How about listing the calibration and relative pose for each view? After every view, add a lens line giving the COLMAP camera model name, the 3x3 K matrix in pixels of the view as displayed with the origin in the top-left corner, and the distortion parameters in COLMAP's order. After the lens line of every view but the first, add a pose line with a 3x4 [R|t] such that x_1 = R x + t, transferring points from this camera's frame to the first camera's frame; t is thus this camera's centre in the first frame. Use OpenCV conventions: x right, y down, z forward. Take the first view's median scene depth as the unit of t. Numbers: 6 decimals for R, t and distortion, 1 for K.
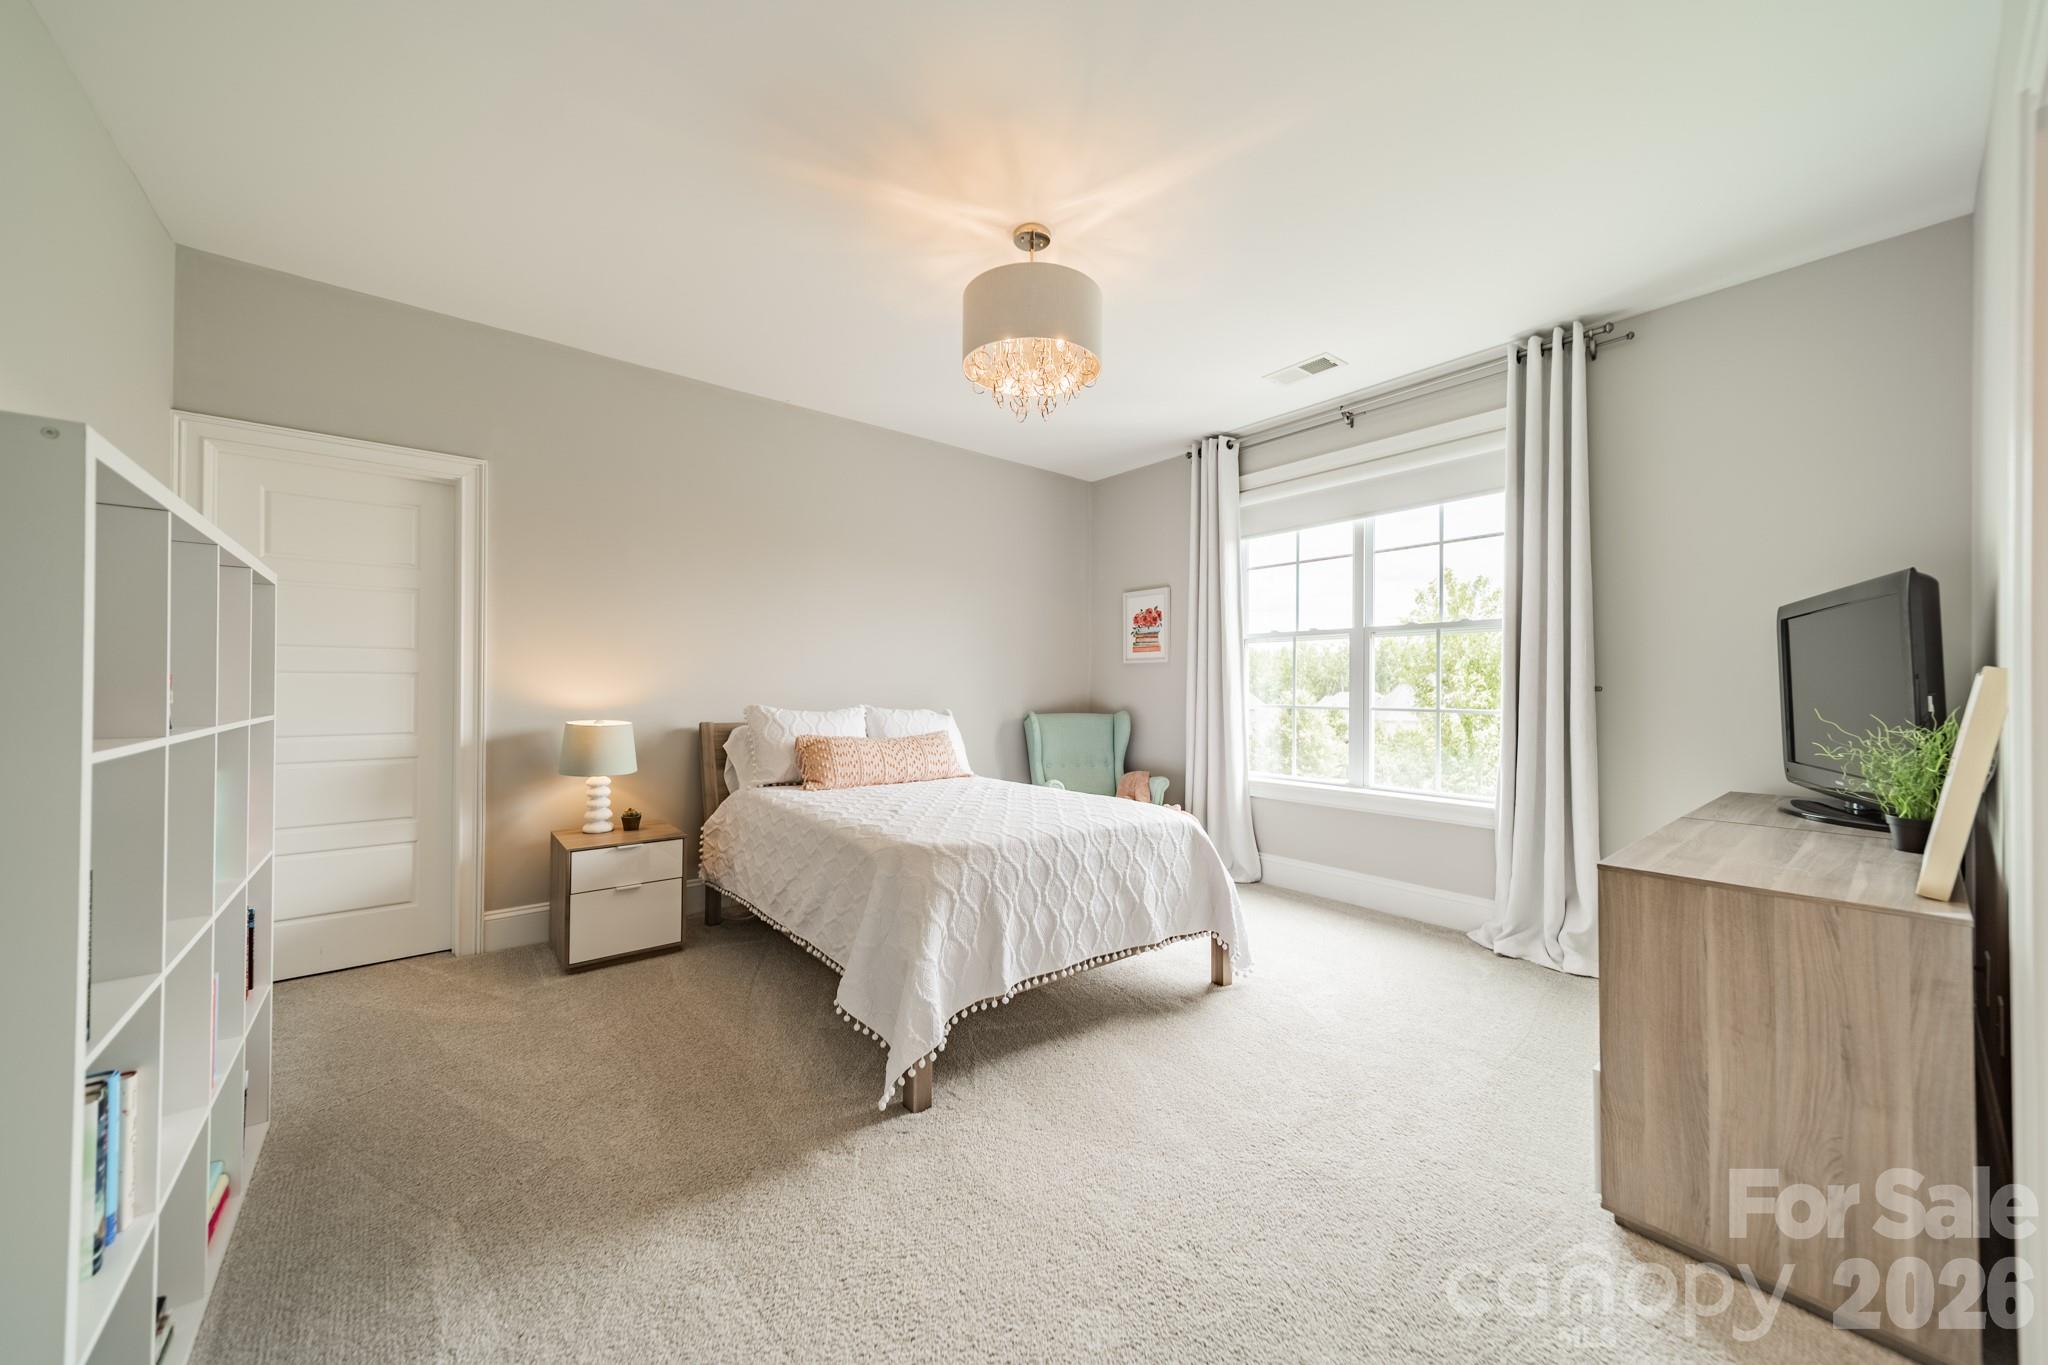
lens RADIAL K [[730.0, 0, 1024.0], [0, 730.0, 682.5], [0, 0, 1]] dist [-0.000490, 0.000000]
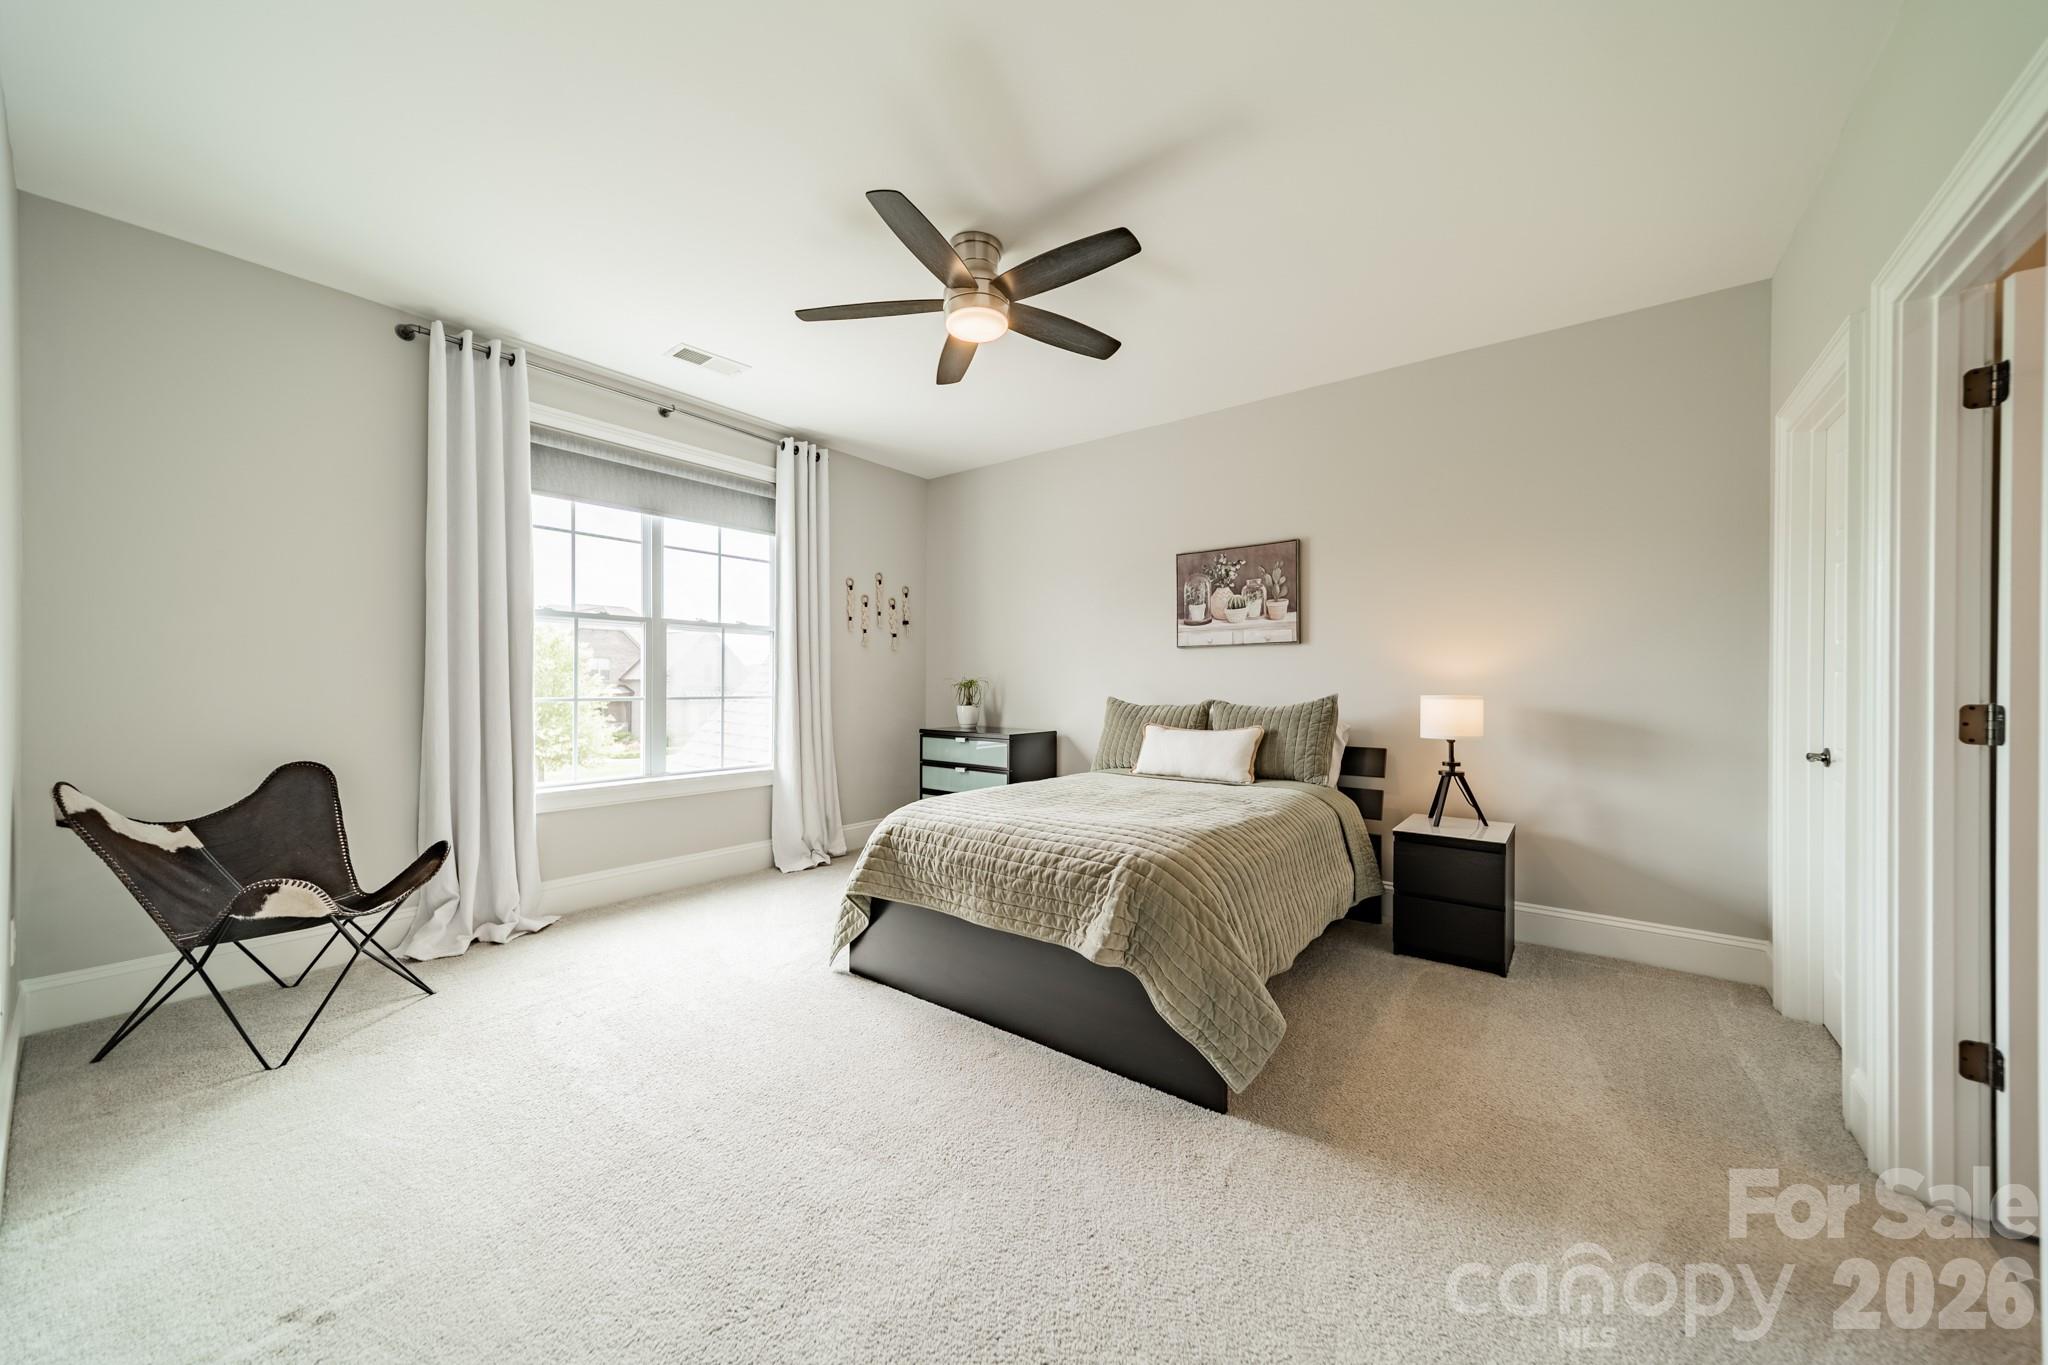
lens RADIAL K [[722.2, 0, 1017.7], [0, 722.2, 699.2], [0, 0, 1]] dist [0.000021, 0.000002]
pose [[-0.218771, -0.010579, 0.975719, -0.646309], [-0.013057, 0.999883, 0.007914, 0.022820], [-0.975689, -0.011009, -0.218884, 0.750171]]
